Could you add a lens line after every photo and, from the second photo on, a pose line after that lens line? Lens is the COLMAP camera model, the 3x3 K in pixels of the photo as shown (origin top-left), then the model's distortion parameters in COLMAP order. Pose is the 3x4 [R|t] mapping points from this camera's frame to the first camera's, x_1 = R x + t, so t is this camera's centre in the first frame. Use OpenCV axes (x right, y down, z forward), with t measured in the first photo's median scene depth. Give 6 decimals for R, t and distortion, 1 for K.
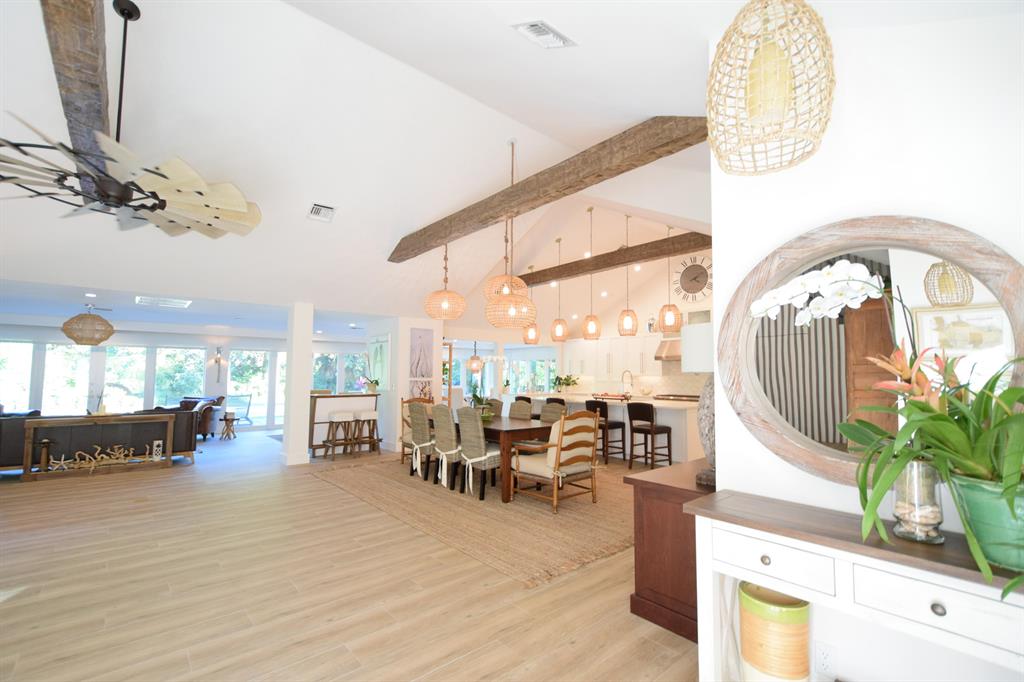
lens RADIAL K [[447.5, 0, 511.9], [0, 447.5, 348.3], [0, 0, 1]] dist [0.007489, -0.006609]
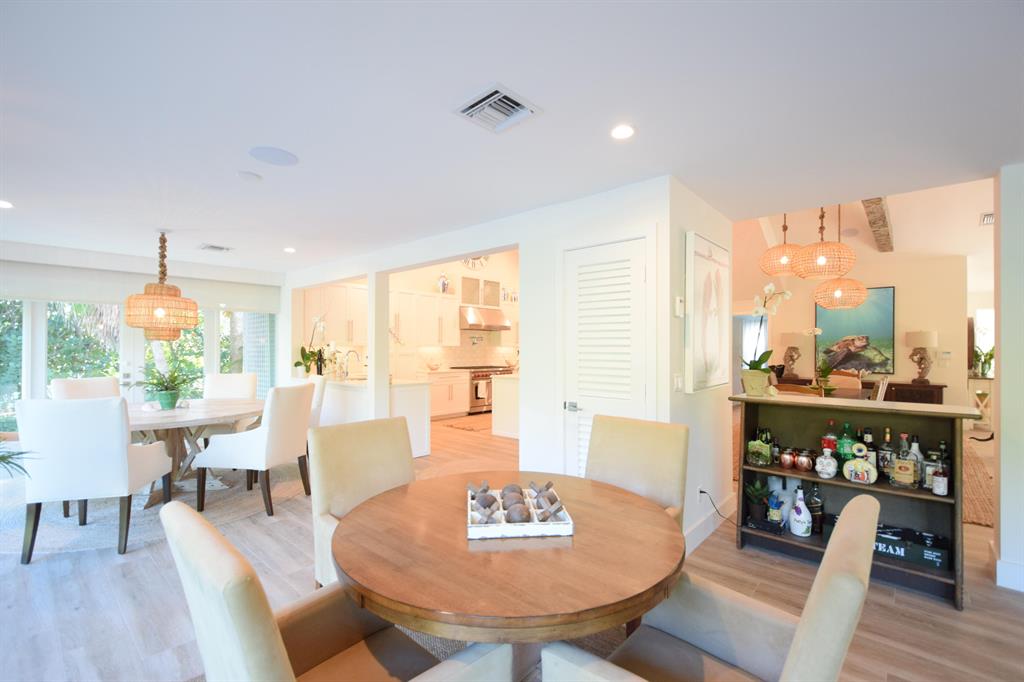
lens RADIAL K [[447.5, 0, 516.2], [0, 447.5, 346.1], [0, 0, 1]] dist [0.007489, -0.006609]
pose [[-0.122861, -0.003650, 0.992417, -0.816308], [-0.063626, 0.997965, -0.004206, 0.087869], [-0.990382, -0.063660, -0.122843, 1.513950]]
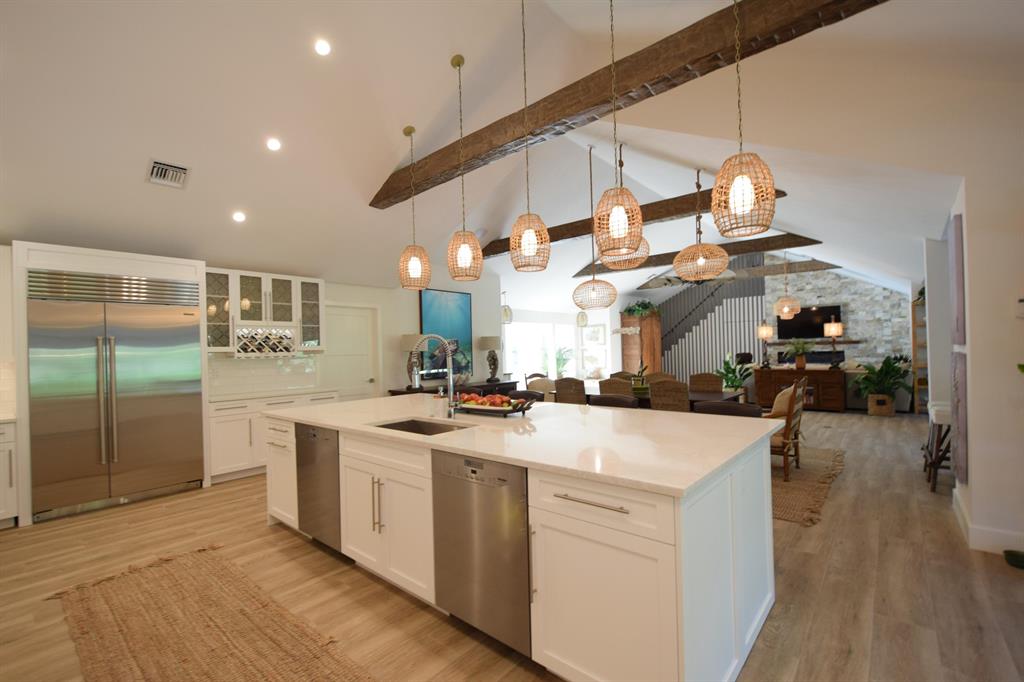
lens RADIAL K [[447.5, 0, 511.7], [0, 447.5, 345.8], [0, 0, 1]] dist [0.007489, -0.006609]
pose [[-0.989186, 0.017705, -0.145594, 0.301345], [0.028308, 0.997069, -0.071075, 0.101345], [0.143909, -0.074428, -0.986788, 1.639301]]
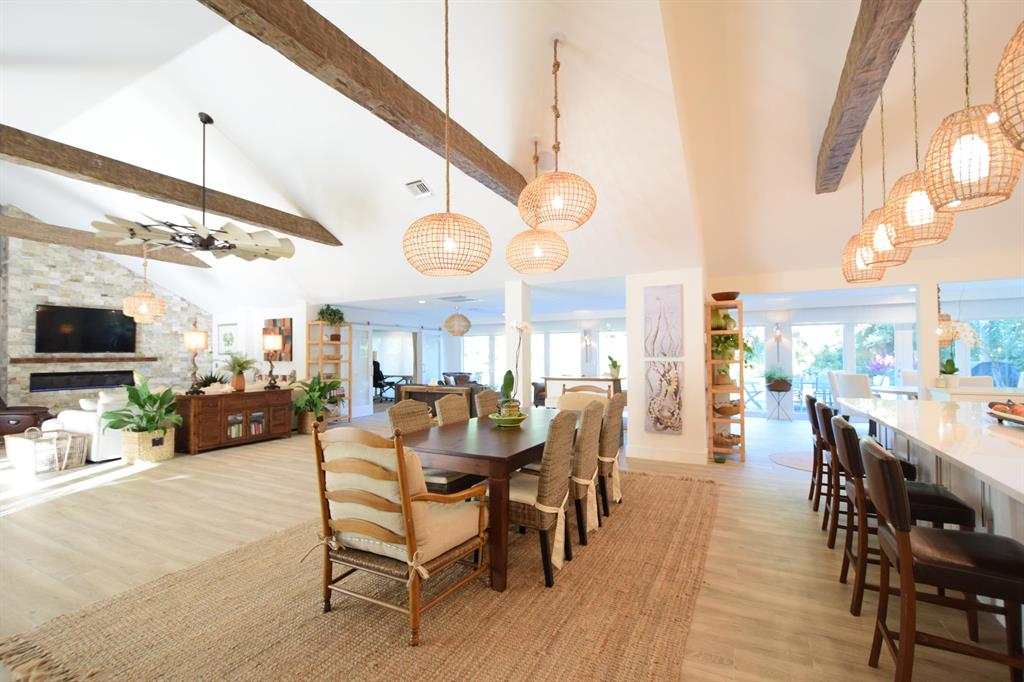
lens RADIAL K [[447.5, 0, 511.0], [0, 447.5, 347.2], [0, 0, 1]] dist [0.007489, -0.006609]
pose [[0.357136, -0.027345, -0.933652, 0.439190], [0.068408, 0.997653, -0.003052, 0.044805], [0.931544, -0.062779, 0.358168, 0.659810]]
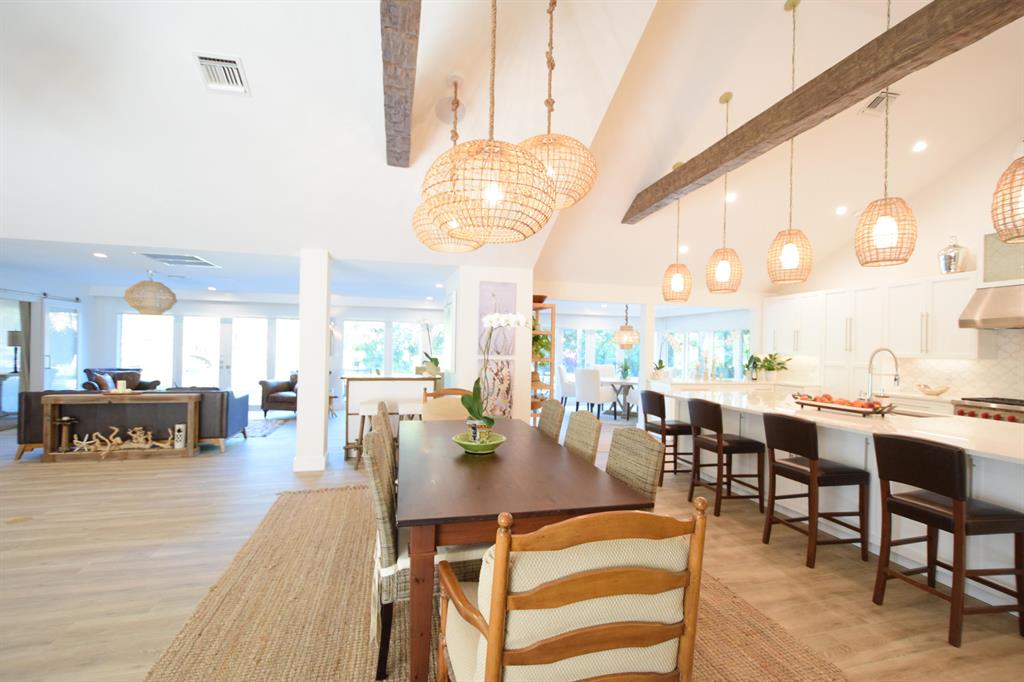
lens RADIAL K [[447.5, 0, 510.9], [0, 447.5, 347.5], [0, 0, 1]] dist [0.007489, -0.006609]
pose [[0.894913, 0.011241, -0.446098, 0.144701], [0.013813, 0.998506, 0.052871, 0.022773], [0.446026, -0.053477, 0.893421, 0.504064]]
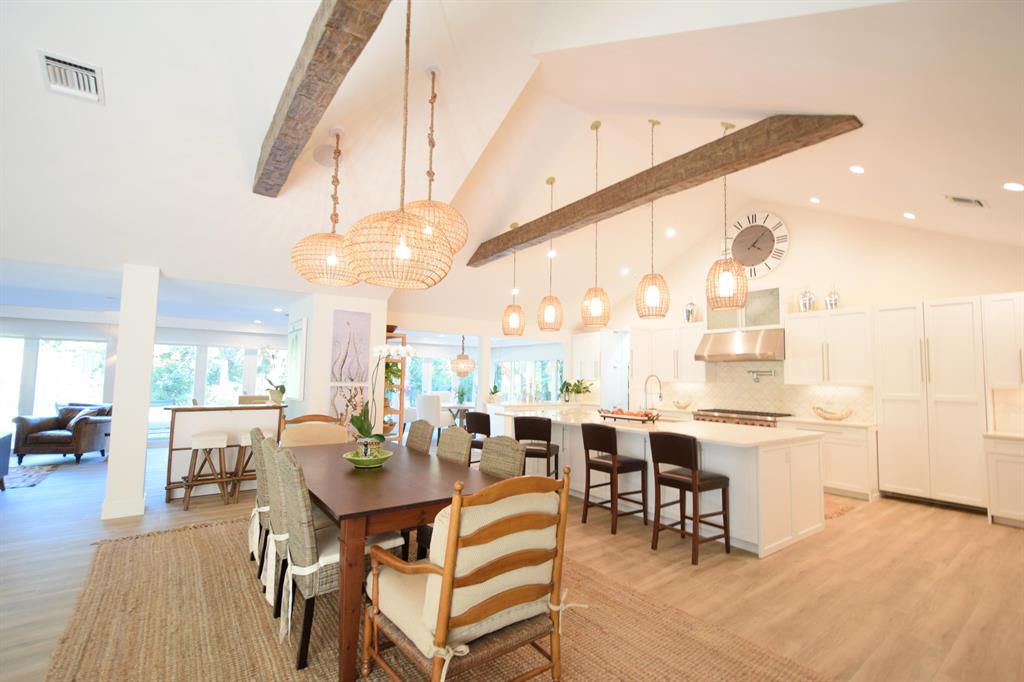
lens RADIAL K [[447.5, 0, 512.2], [0, 447.5, 347.7], [0, 0, 1]] dist [0.007489, -0.006609]
pose [[0.997482, 0.005972, -0.070664, 0.118677], [-0.006431, 0.999960, -0.006272, 0.018705], [0.070623, 0.006710, 0.997480, 0.403751]]
